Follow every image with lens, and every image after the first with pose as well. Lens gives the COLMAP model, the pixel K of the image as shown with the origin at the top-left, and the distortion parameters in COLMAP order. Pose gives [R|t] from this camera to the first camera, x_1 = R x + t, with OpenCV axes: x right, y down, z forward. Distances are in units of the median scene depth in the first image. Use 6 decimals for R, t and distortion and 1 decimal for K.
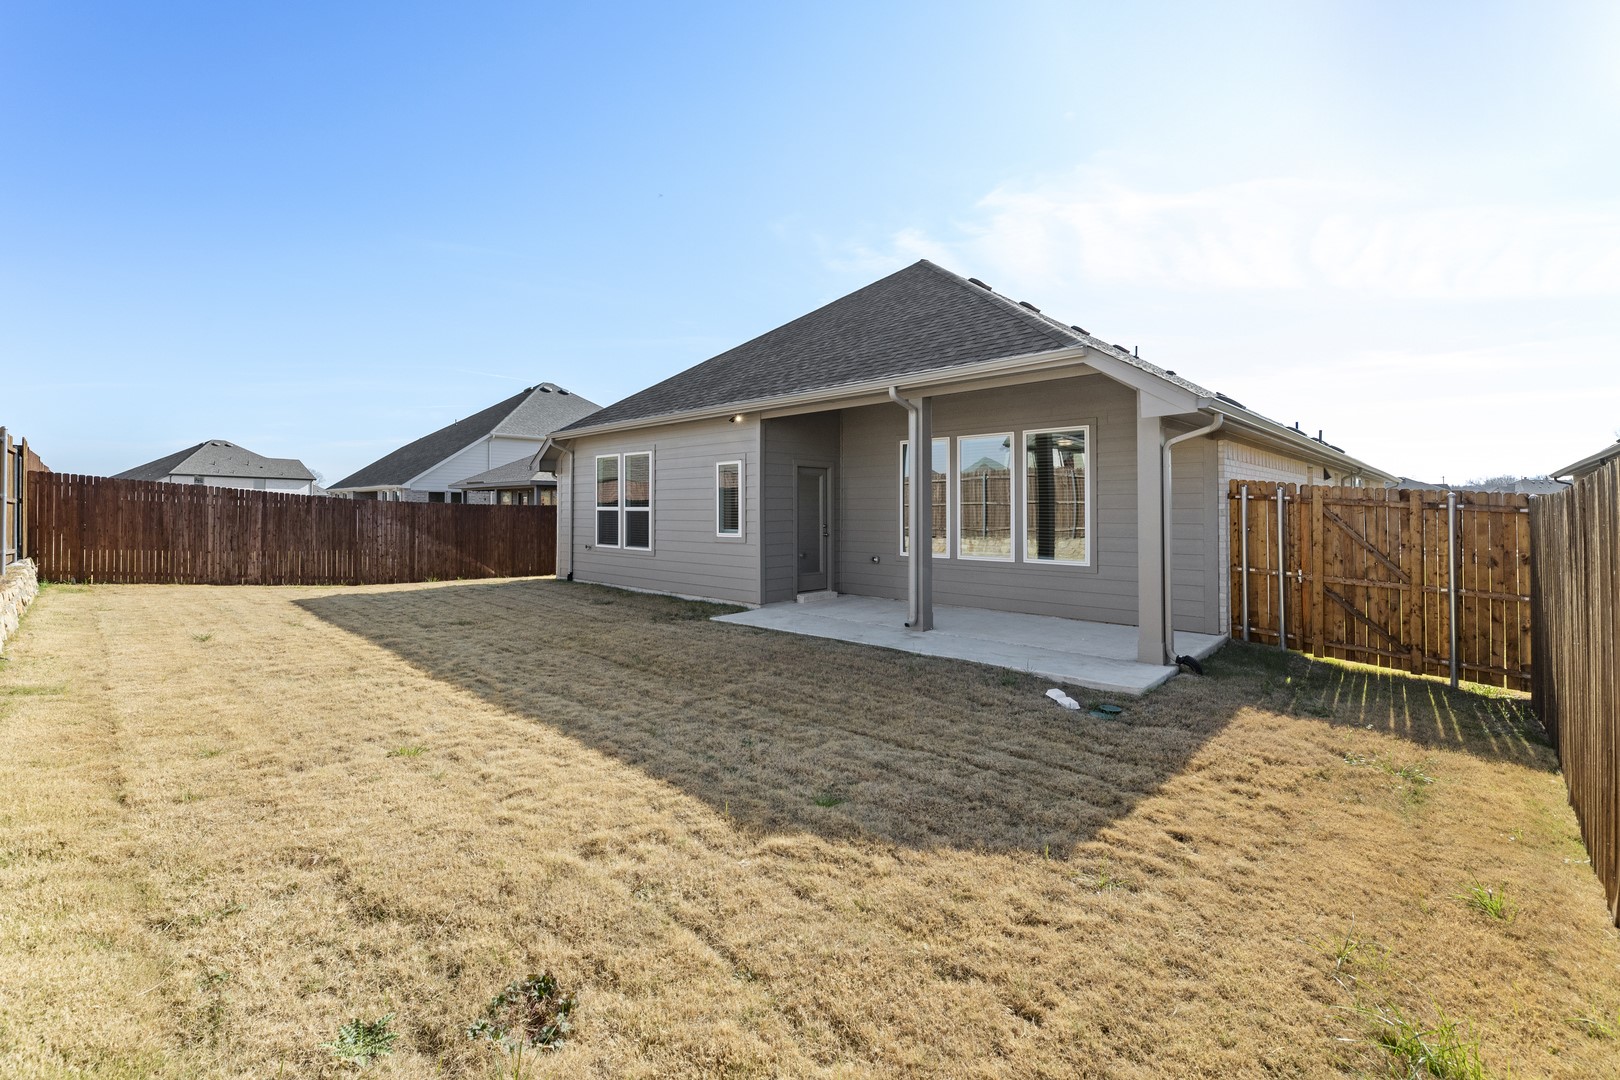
lens RADIAL K [[651.8, 0, 786.1], [0, 651.8, 504.6], [0, 0, 1]] dist [0.002924, 0.000224]
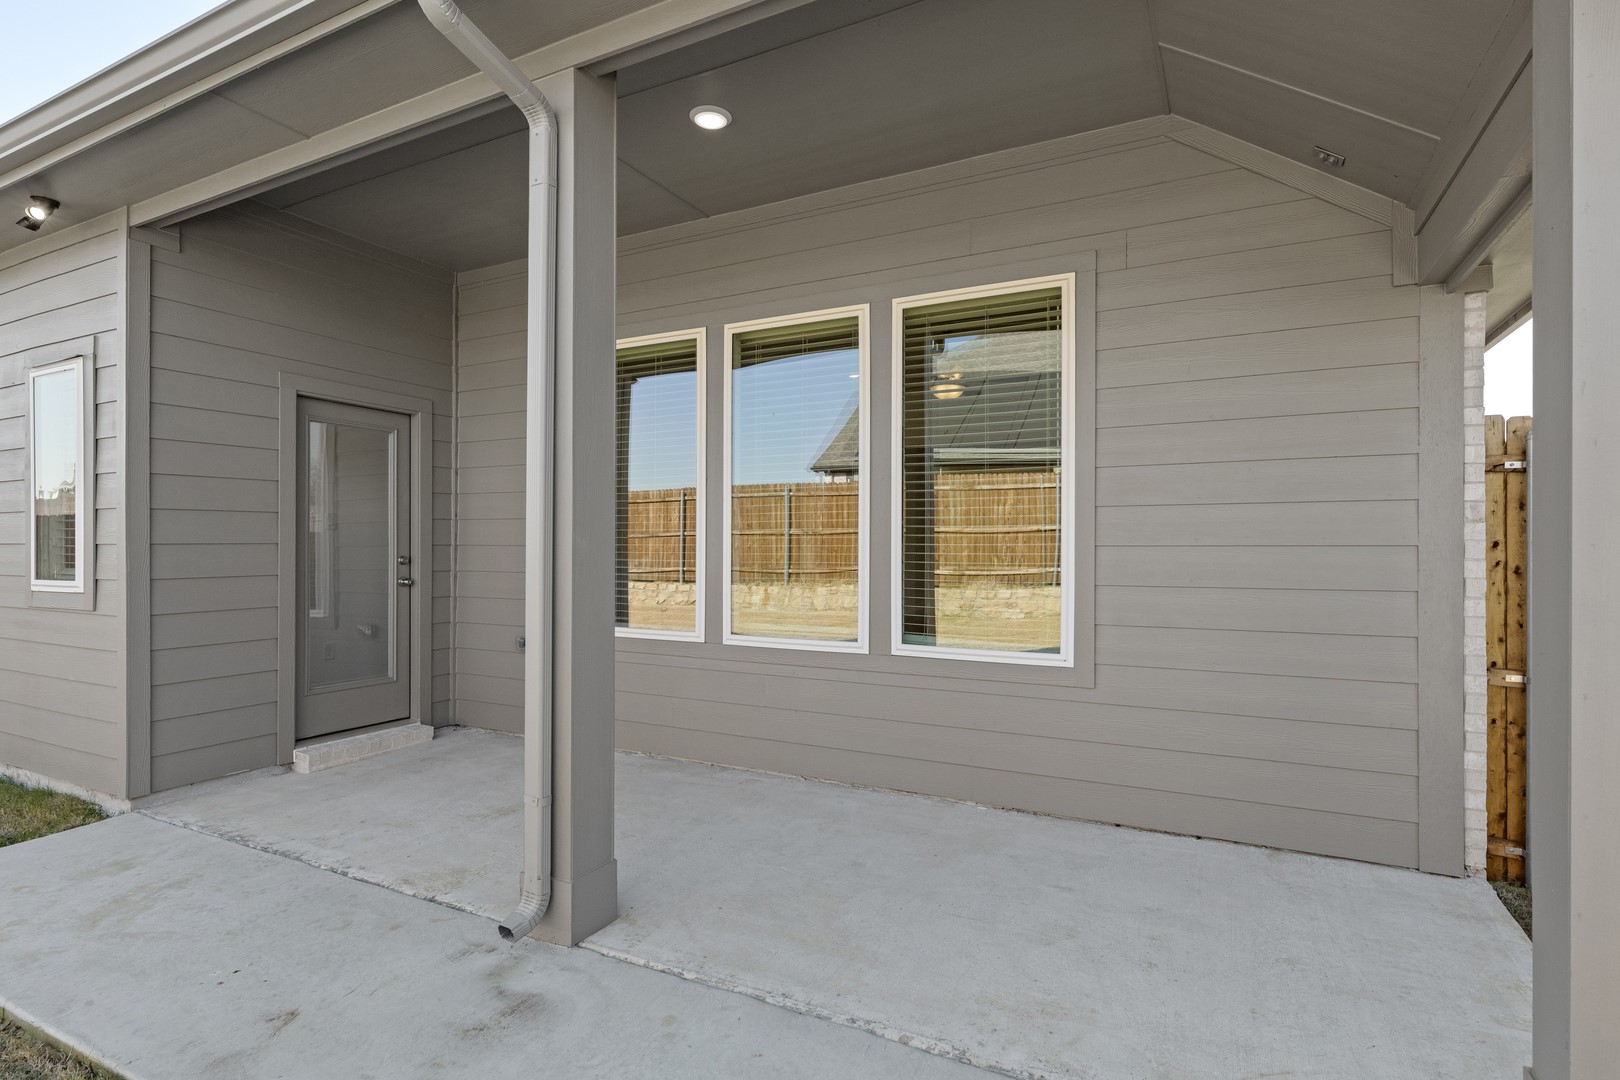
lens RADIAL K [[782.4, 0, 811.5], [0, 782.4, 546.0], [0, 0, 1]] dist [-0.000677, 0.001985]
pose [[0.946641, 0.006713, 0.322219, 0.151338], [-0.008194, 0.999961, 0.003242, 0.022018], [-0.322185, -0.005709, 0.946660, 0.506184]]
